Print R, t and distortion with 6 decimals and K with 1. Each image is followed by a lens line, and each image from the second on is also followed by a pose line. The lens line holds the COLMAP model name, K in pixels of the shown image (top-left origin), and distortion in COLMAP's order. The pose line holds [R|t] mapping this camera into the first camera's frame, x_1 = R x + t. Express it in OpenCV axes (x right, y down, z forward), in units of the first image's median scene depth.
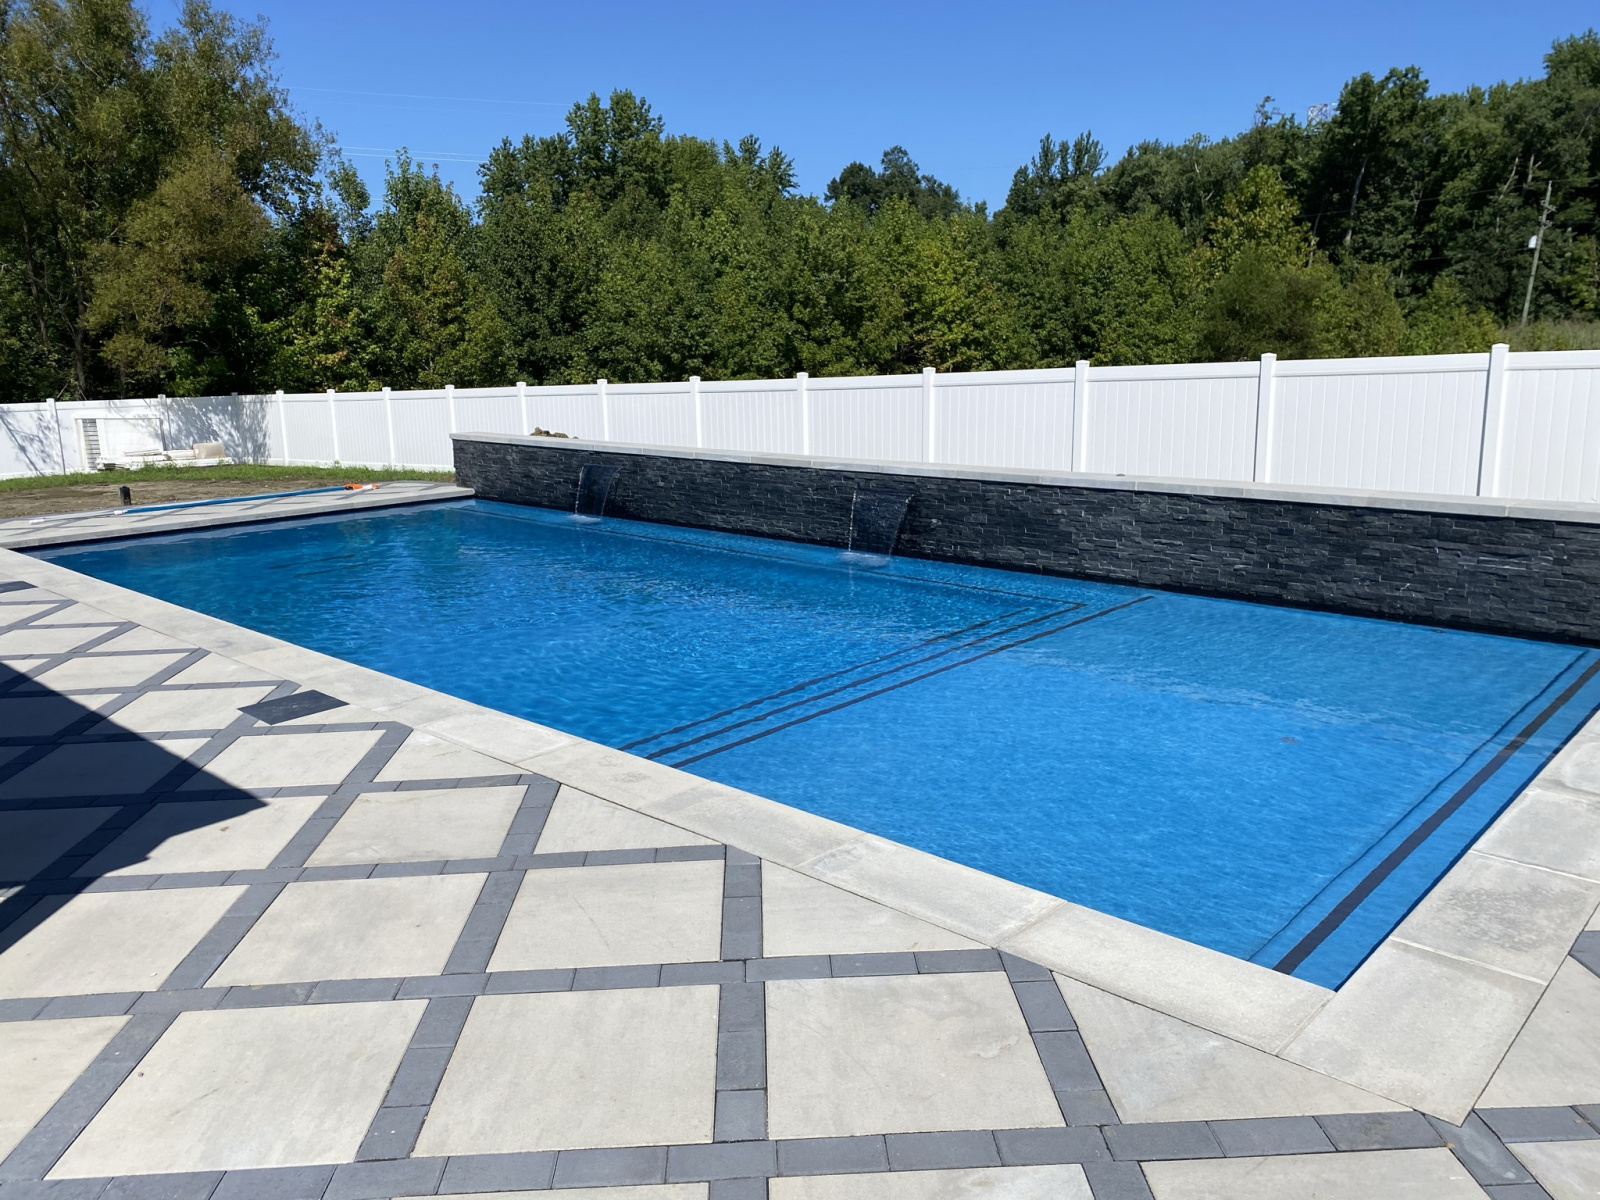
lens RADIAL K [[1191.9, 0, 799.4], [0, 1191.9, 633.3], [0, 0, 1]] dist [0.029479, -0.037823]
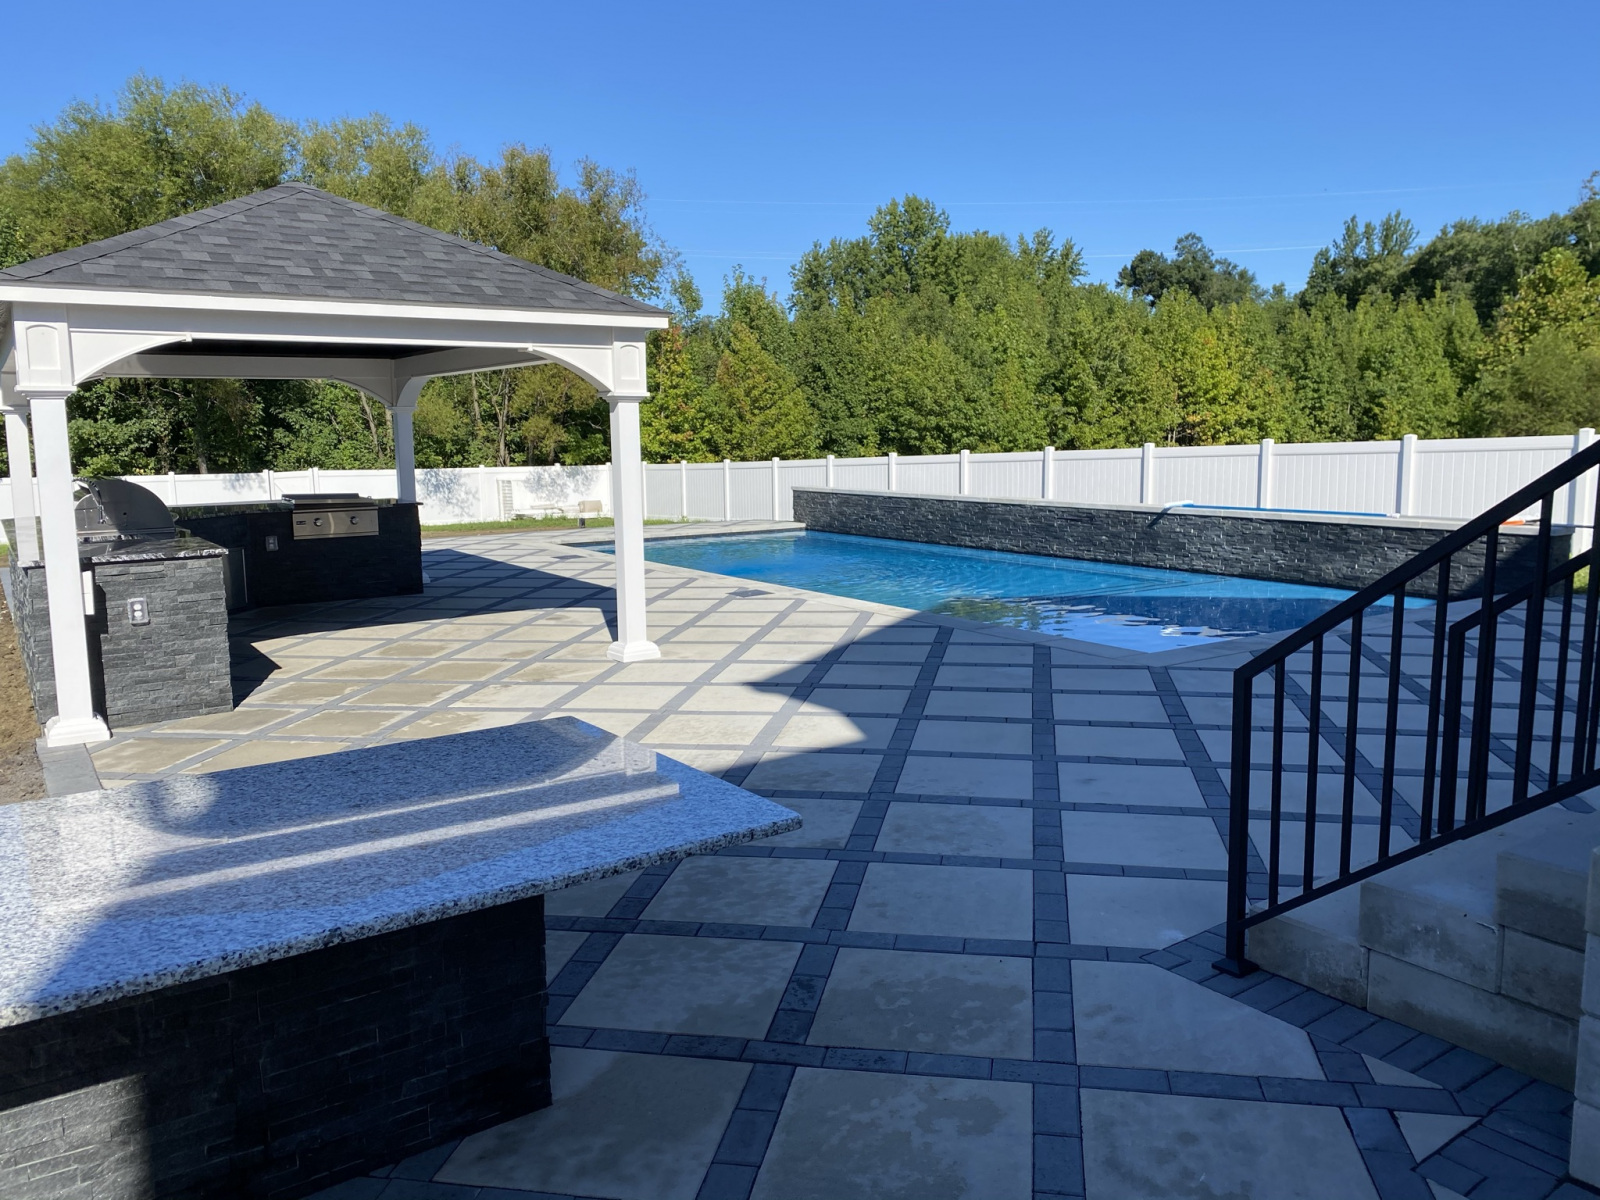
lens RADIAL K [[1221.3, 0, 800.0], [0, 1221.3, 600.0], [0, 0, 1]] dist [0.026886, -0.063537]
pose [[0.973015, 0.034641, -0.228126, 0.014361], [-0.056064, 0.994532, -0.088109, 0.022800], [0.223827, 0.098521, 0.969637, -0.096353]]
